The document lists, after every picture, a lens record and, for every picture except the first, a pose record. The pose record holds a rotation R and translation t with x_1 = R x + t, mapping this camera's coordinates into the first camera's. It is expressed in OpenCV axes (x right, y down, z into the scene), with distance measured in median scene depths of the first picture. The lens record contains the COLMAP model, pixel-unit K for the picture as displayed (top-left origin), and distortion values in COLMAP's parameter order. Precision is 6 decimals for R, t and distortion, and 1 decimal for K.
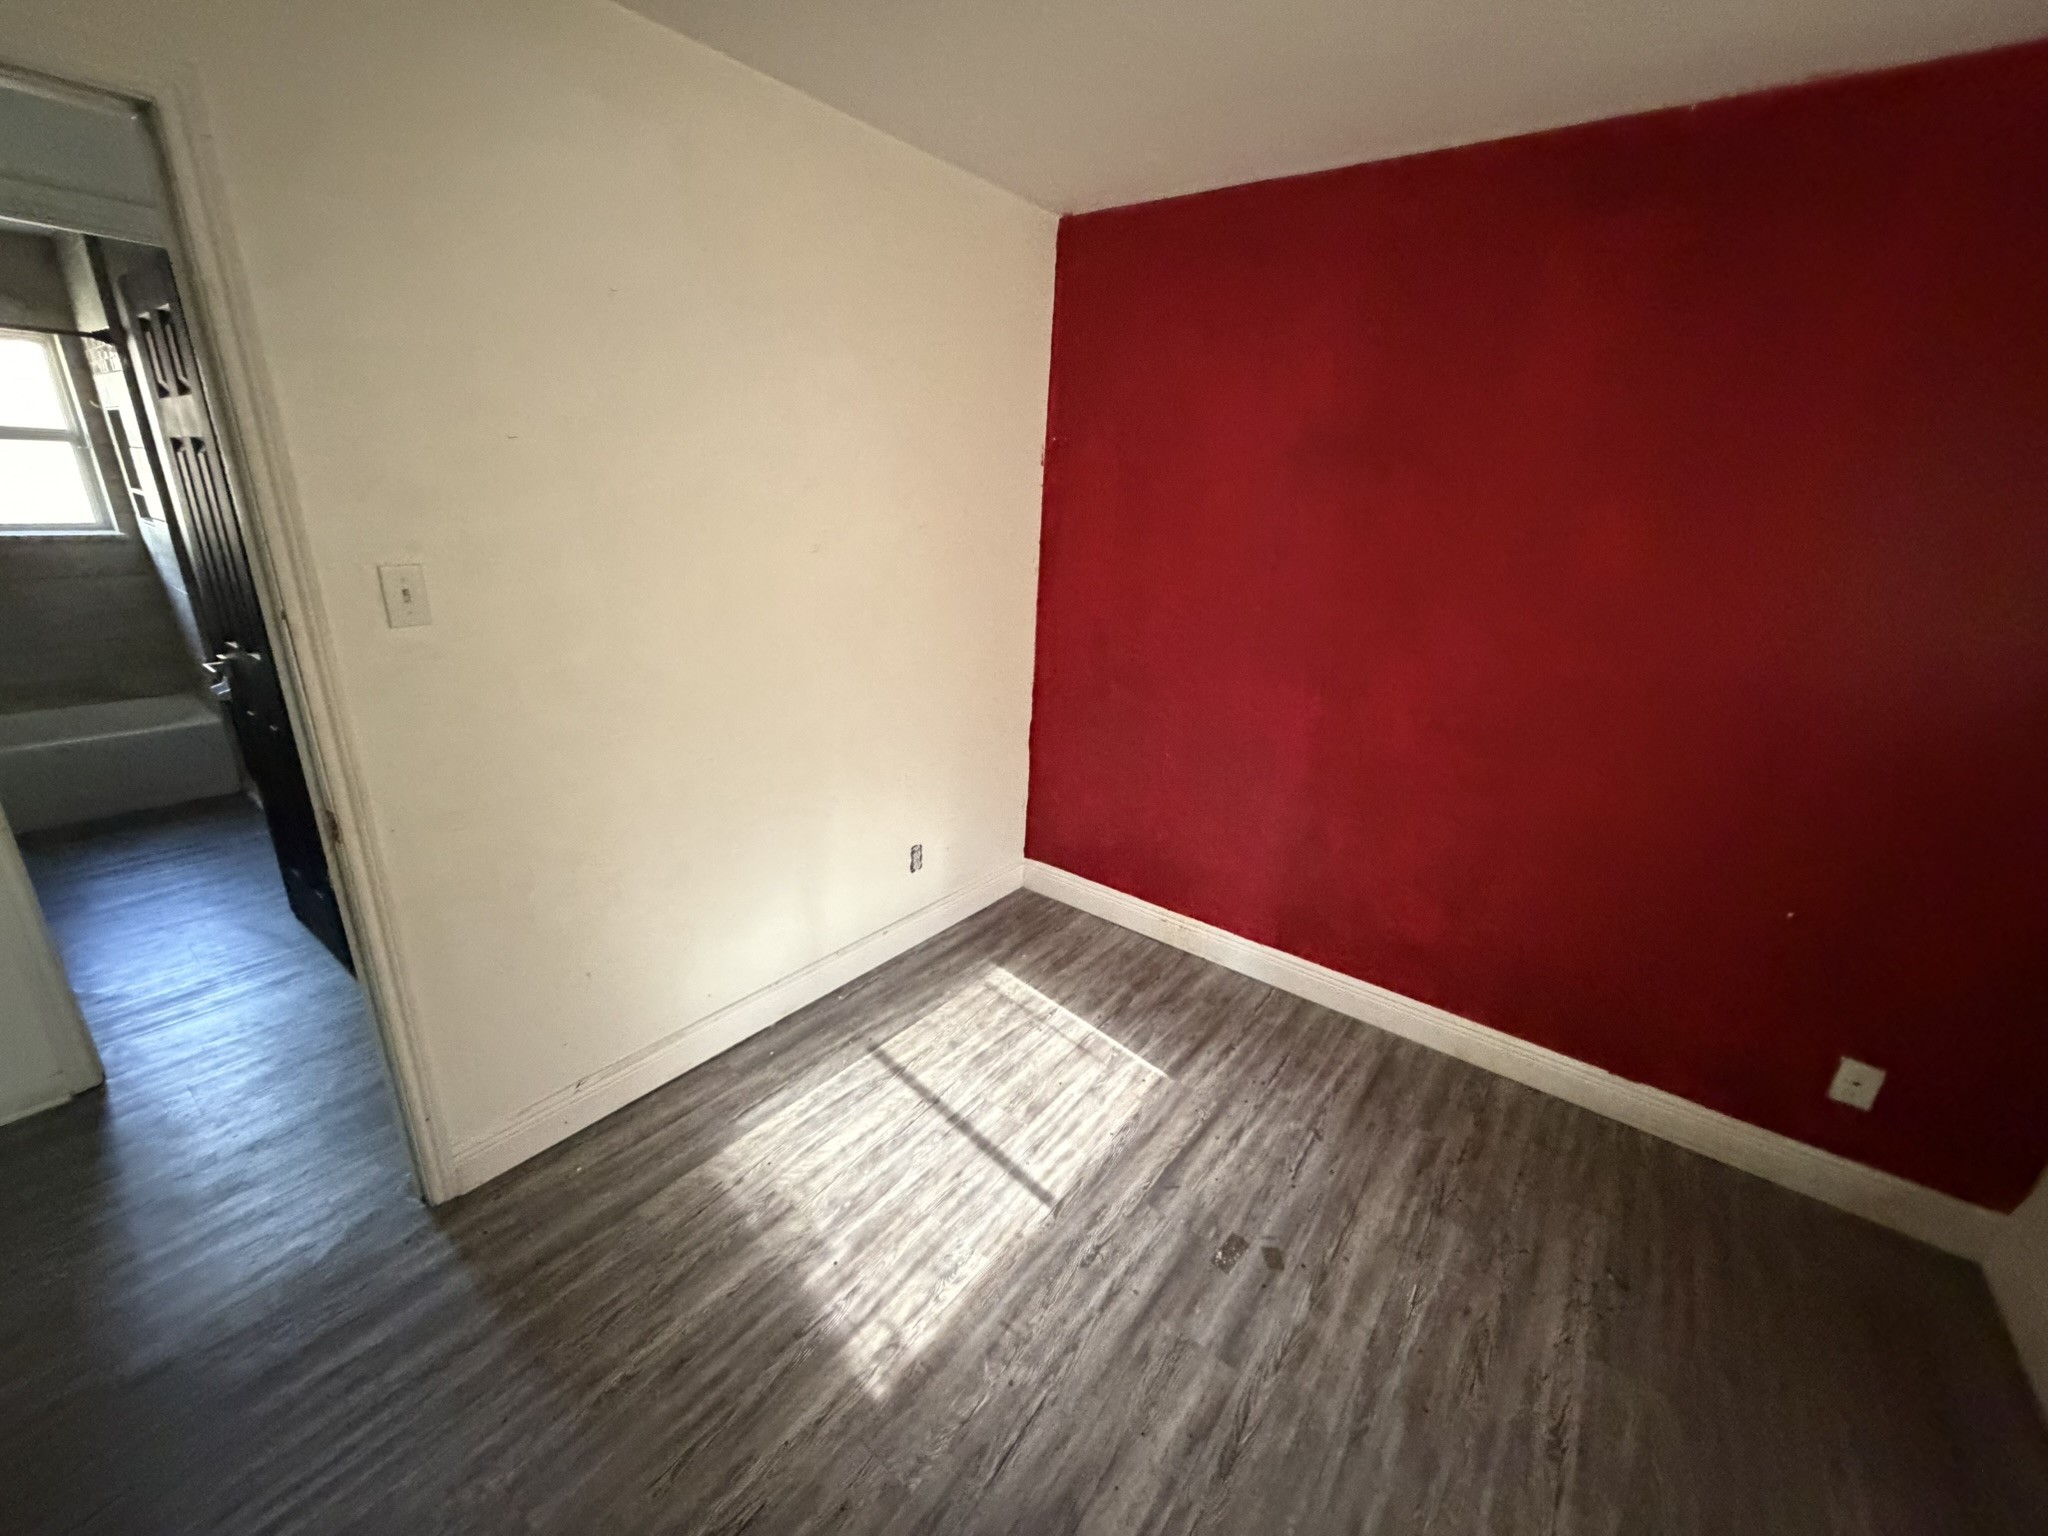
lens RADIAL K [[815.6, 0, 1017.8], [0, 815.6, 772.5], [0, 0, 1]] dist [0.000303, 0.000100]
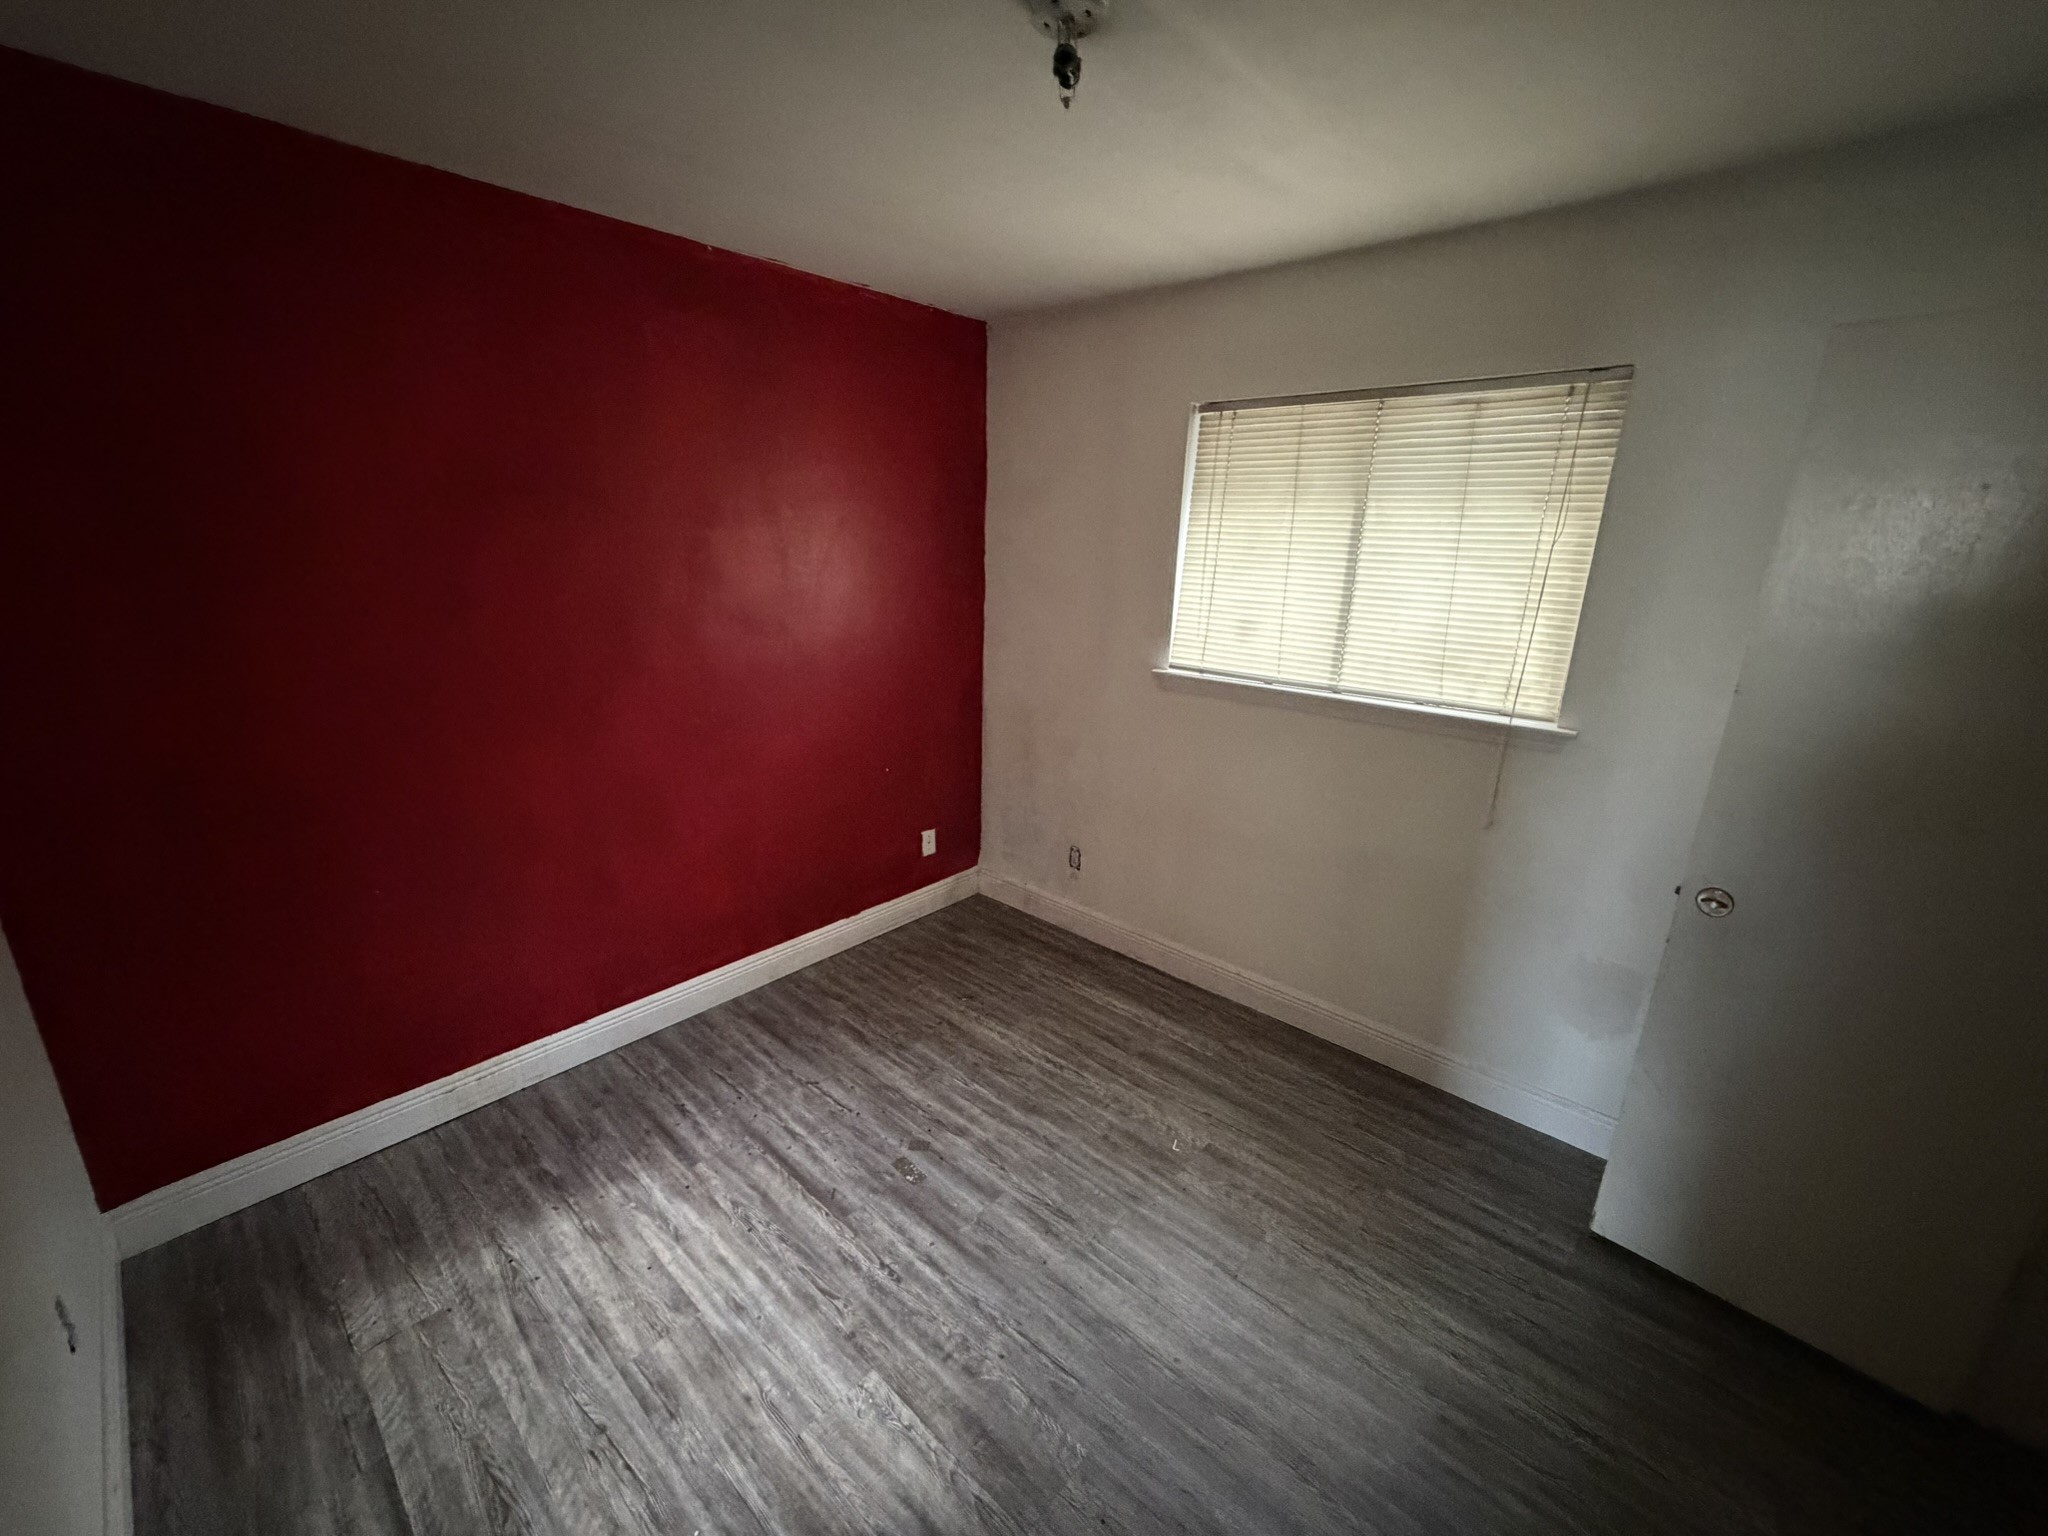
lens RADIAL K [[815.6, 0, 1017.8], [0, 815.6, 772.5], [0, 0, 1]] dist [0.000303, 0.000100]
pose [[0.079780, -0.325533, 0.942159, -0.666695], [0.311057, 0.906105, 0.286736, -0.235619], [-0.947037, 0.270189, 0.173548, 0.483342]]
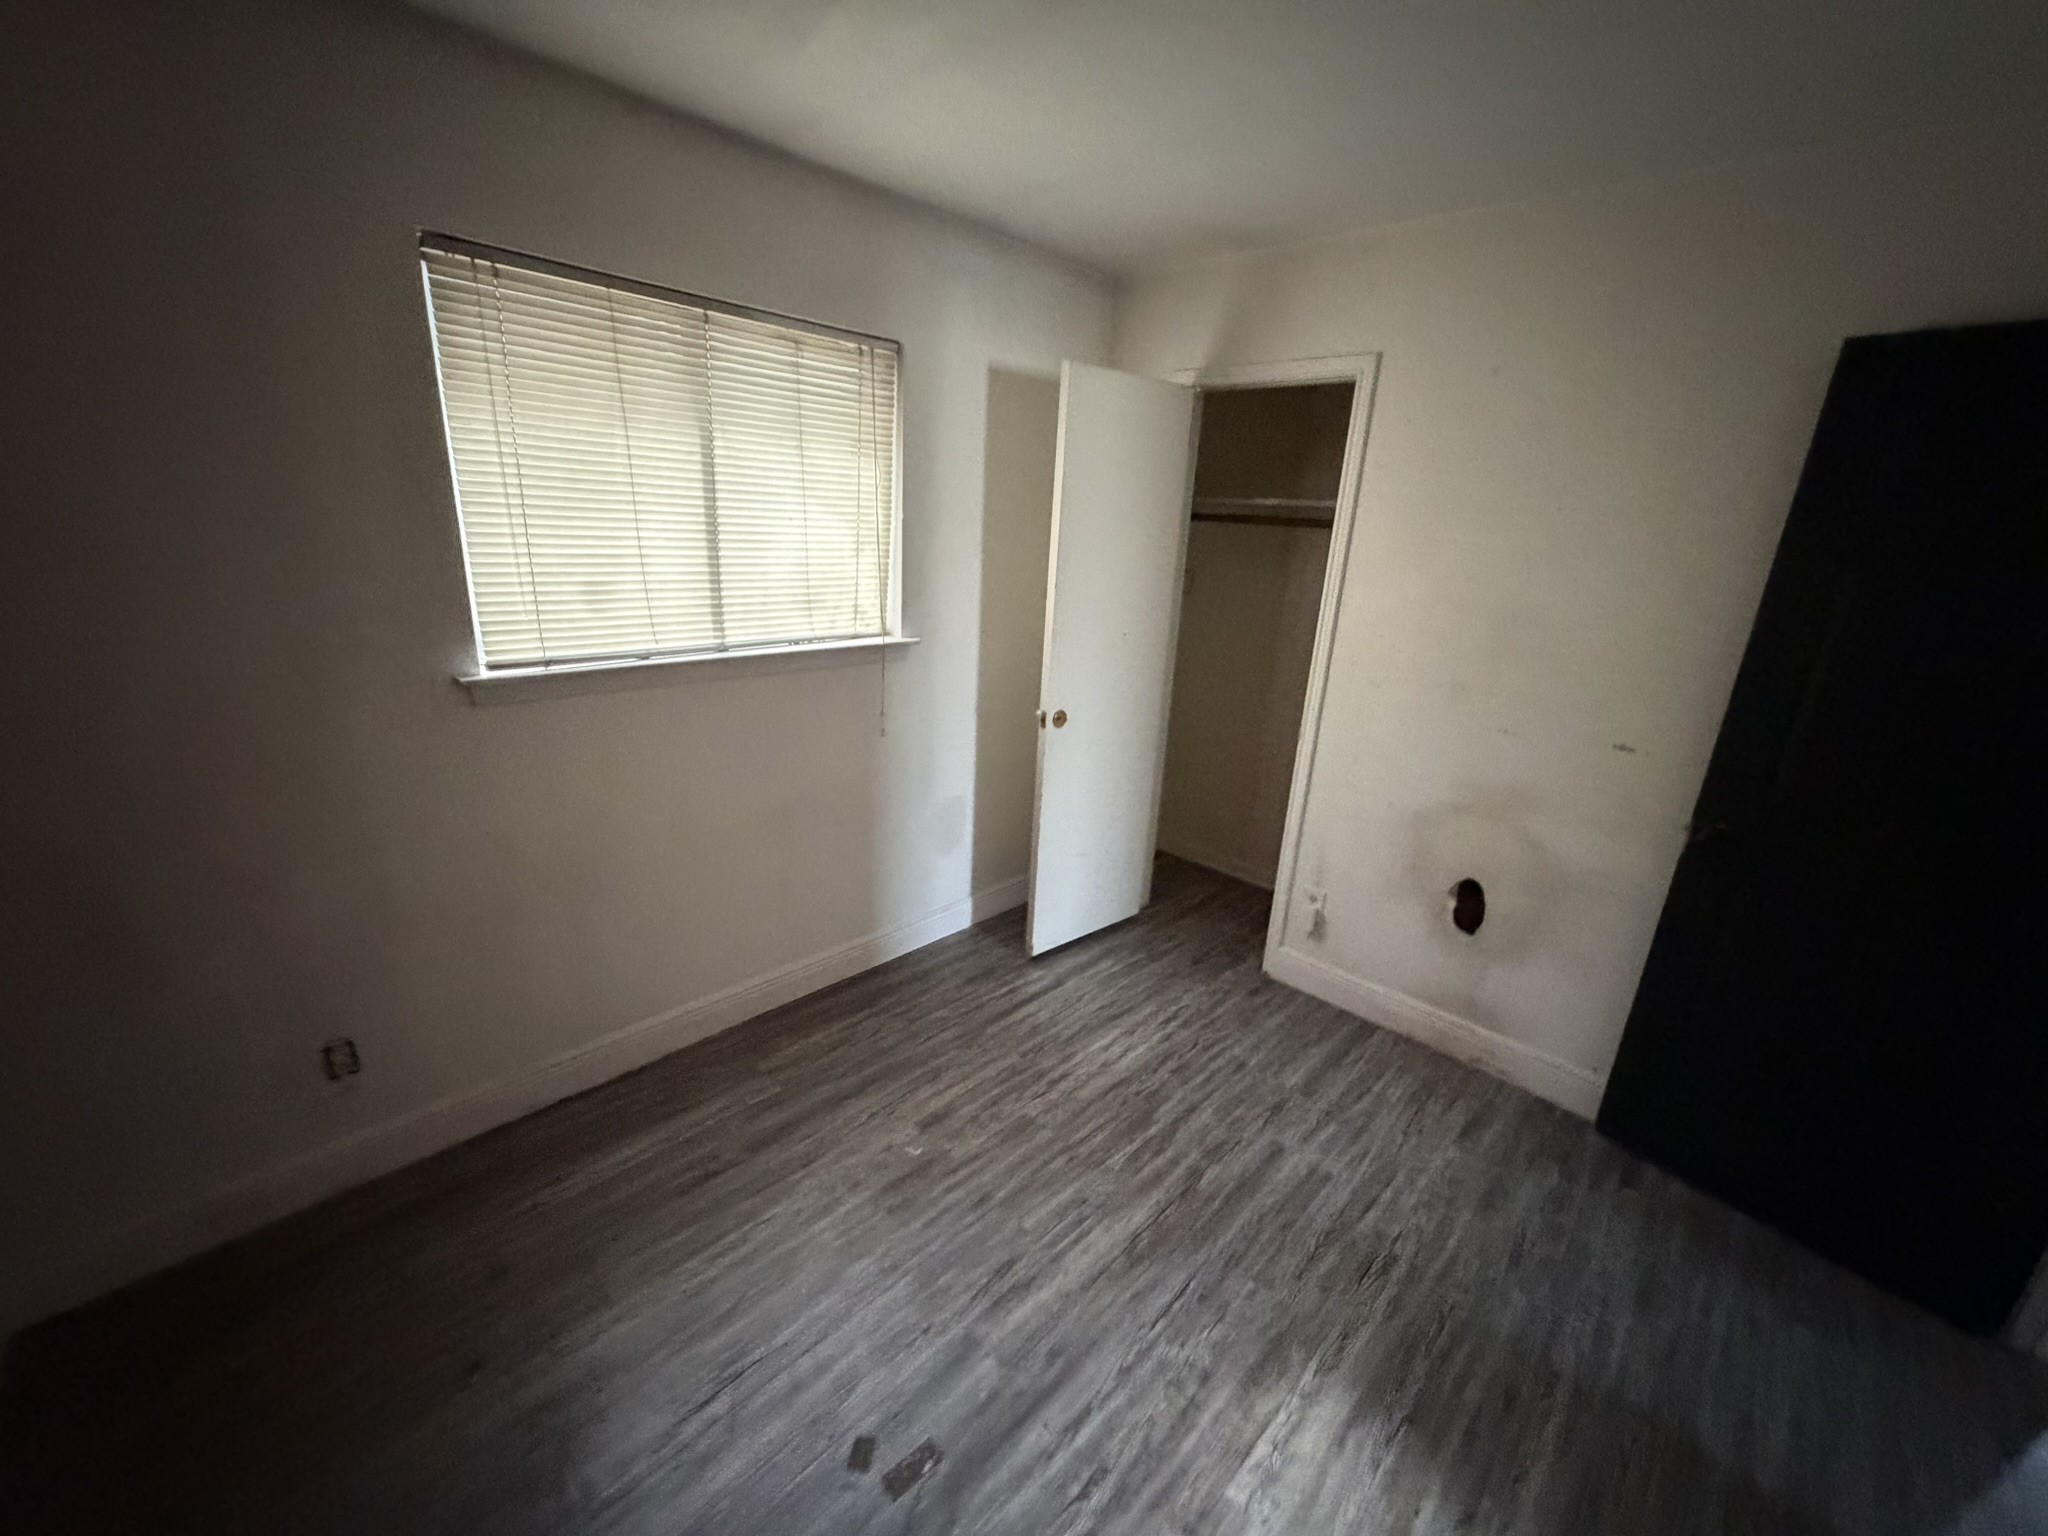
lens RADIAL K [[815.6, 0, 1017.8], [0, 815.6, 772.5], [0, 0, 1]] dist [0.000303, 0.000100]
pose [[-0.988592, -0.128716, 0.078220, 0.186319], [-0.055782, 0.795279, 0.603672, -0.418472], [-0.139909, 0.592422, -0.793386, 1.213172]]
